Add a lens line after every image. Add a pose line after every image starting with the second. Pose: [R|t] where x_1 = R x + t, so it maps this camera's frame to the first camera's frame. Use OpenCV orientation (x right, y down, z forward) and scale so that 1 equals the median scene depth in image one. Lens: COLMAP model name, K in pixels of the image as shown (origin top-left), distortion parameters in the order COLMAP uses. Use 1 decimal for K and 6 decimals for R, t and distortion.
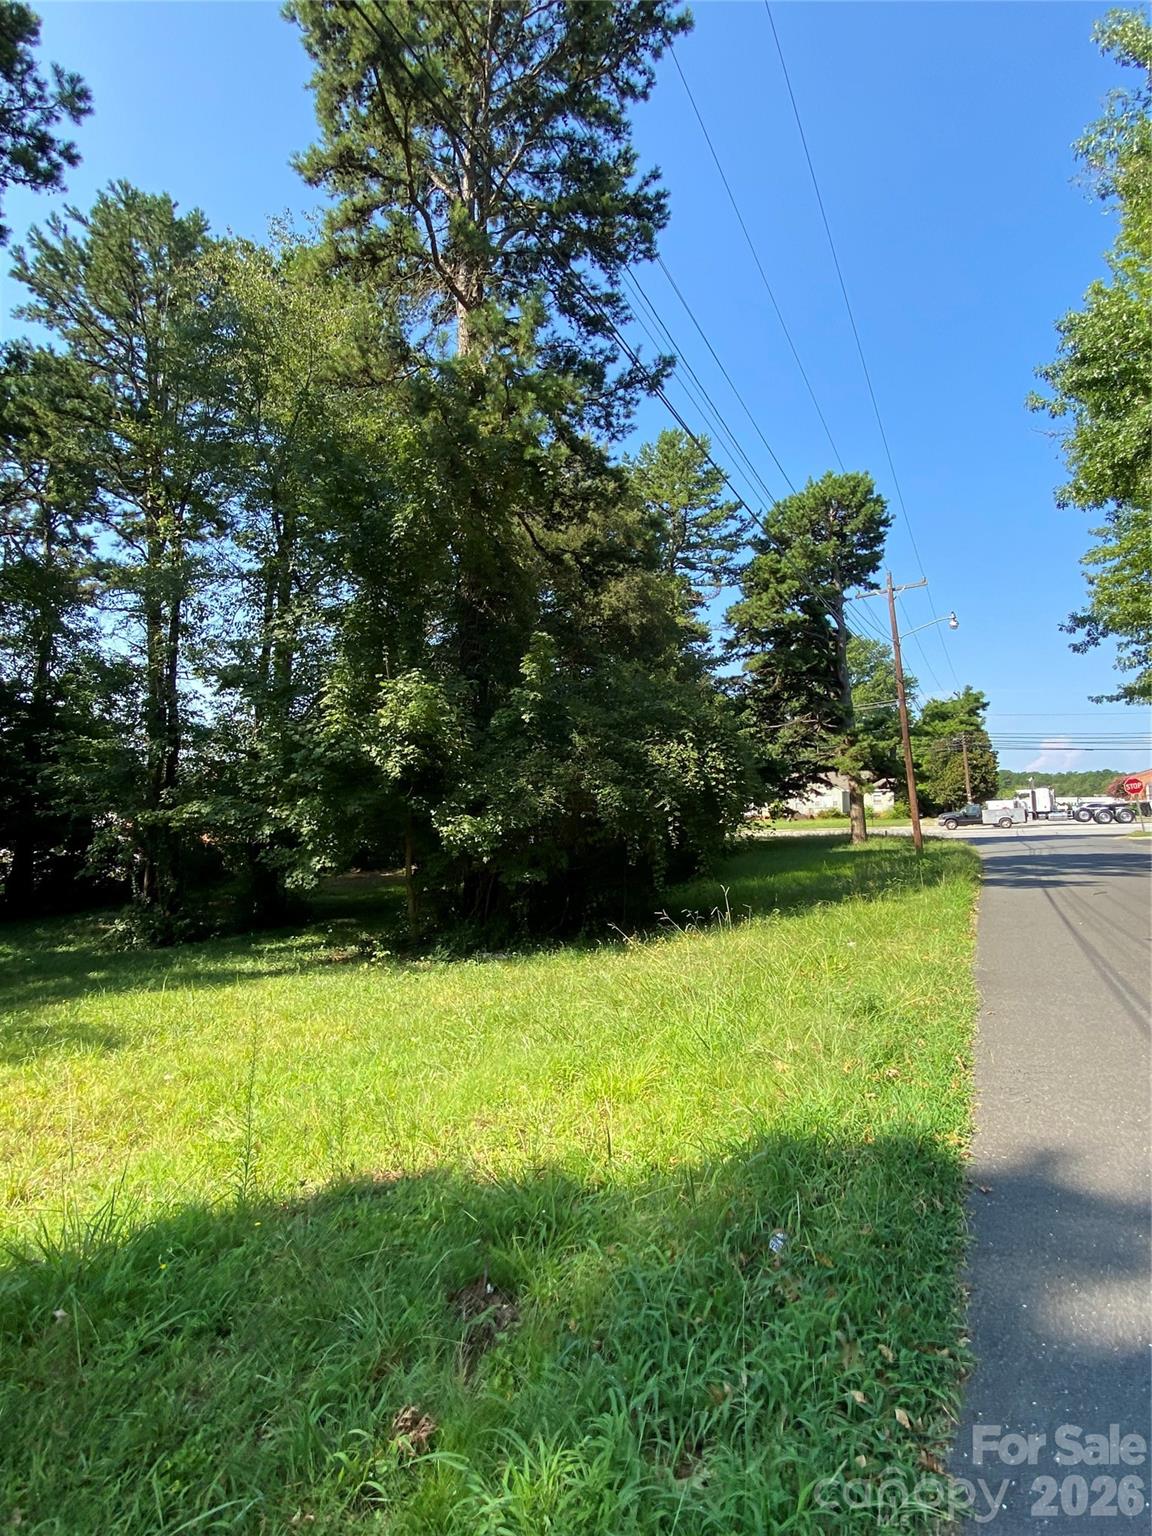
lens RADIAL K [[787.2, 0, 573.1], [0, 787.2, 758.9], [0, 0, 1]] dist [0.073244, -0.061732]
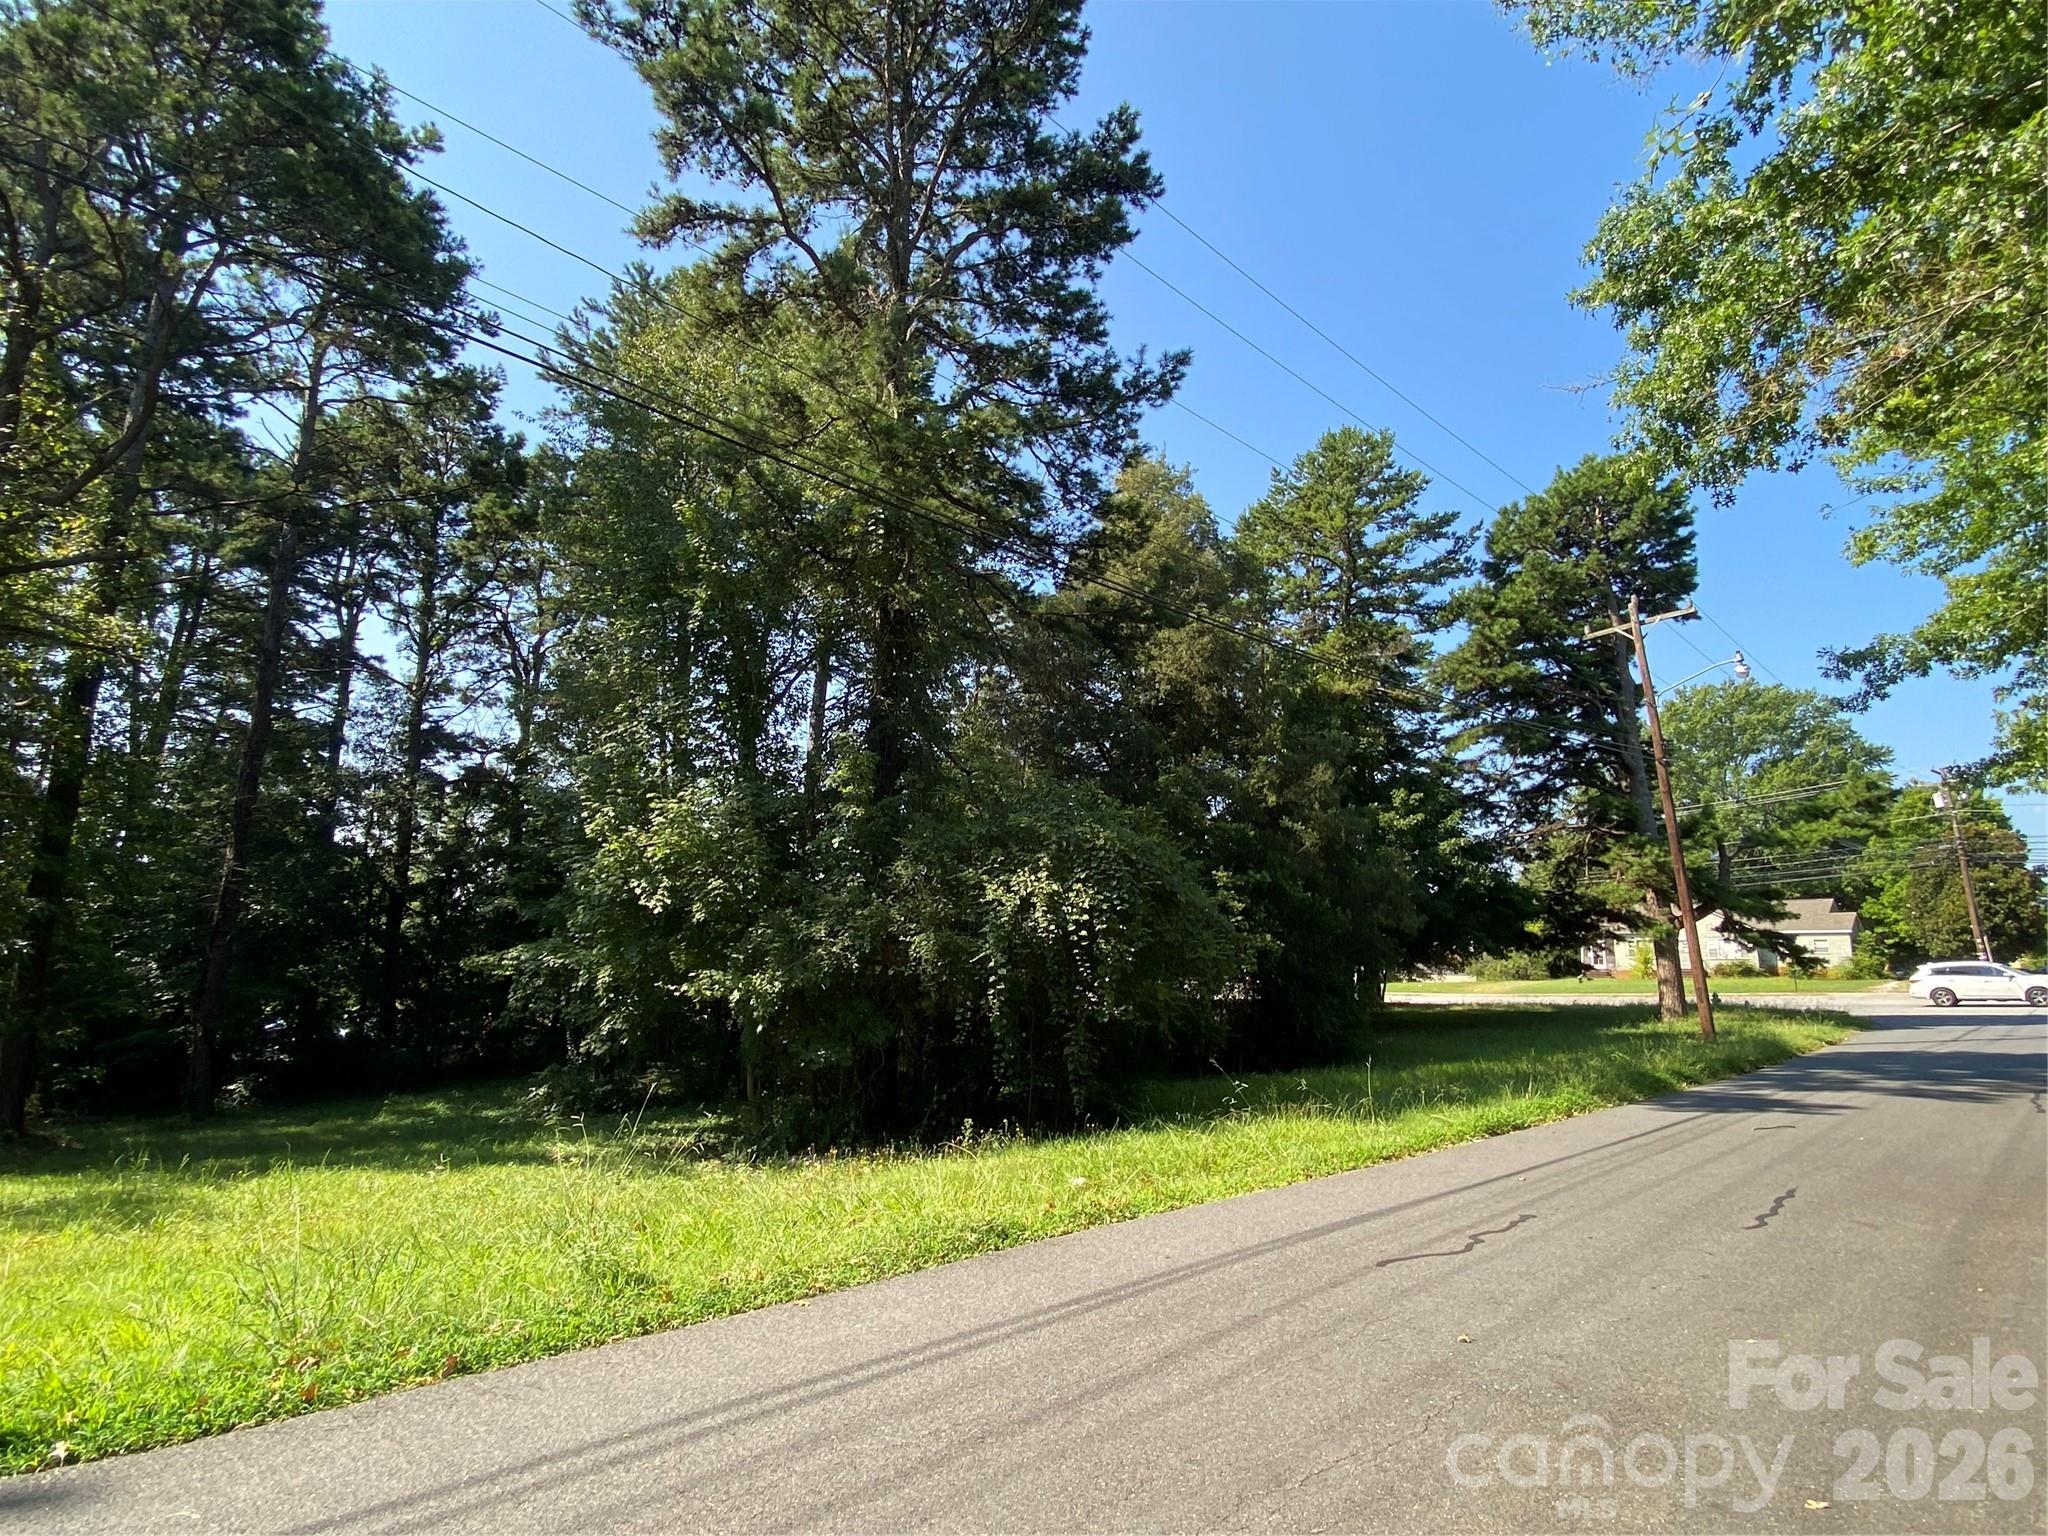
lens RADIAL K [[1049.5, 0, 1032.3], [0, 1049.5, 764.1], [0, 0, 1]] dist [0.073244, -0.061732]
pose [[0.947706, -0.040878, -0.316516, 0.226471], [0.006112, 0.993906, -0.110061, -0.006166], [0.319086, 0.102371, 0.942181, 0.039564]]
